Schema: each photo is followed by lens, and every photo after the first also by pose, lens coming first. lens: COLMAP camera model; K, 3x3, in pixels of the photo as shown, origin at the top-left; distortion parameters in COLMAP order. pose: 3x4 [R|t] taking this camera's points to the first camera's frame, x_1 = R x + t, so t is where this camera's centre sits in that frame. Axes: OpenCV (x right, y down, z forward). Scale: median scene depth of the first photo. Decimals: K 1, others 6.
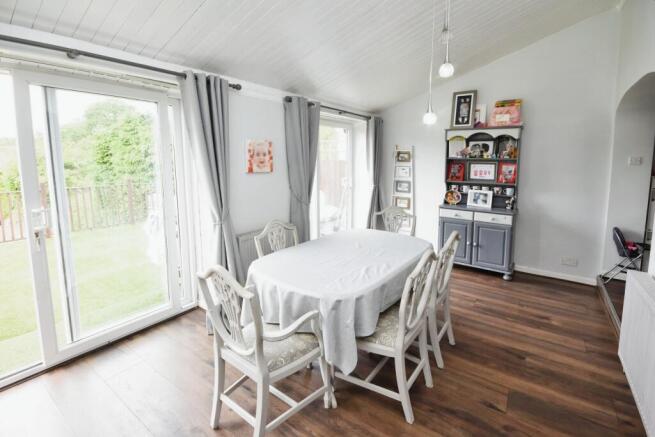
lens RADIAL K [[297.8, 0, 333.3], [0, 297.8, 196.5], [0, 0, 1]] dist [-0.004463, -0.000597]
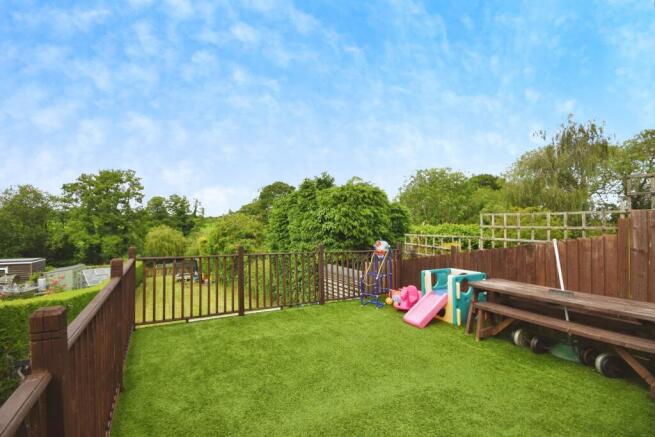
lens RADIAL K [[297.8, 0, 324.2], [0, 297.8, 223.1], [0, 0, 1]] dist [-0.004463, -0.000597]
pose [[0.894389, -0.021518, -0.446773, -0.213308], [-0.048597, 0.988254, -0.144885, -0.001342], [0.444643, 0.151296, 0.882838, 0.194683]]
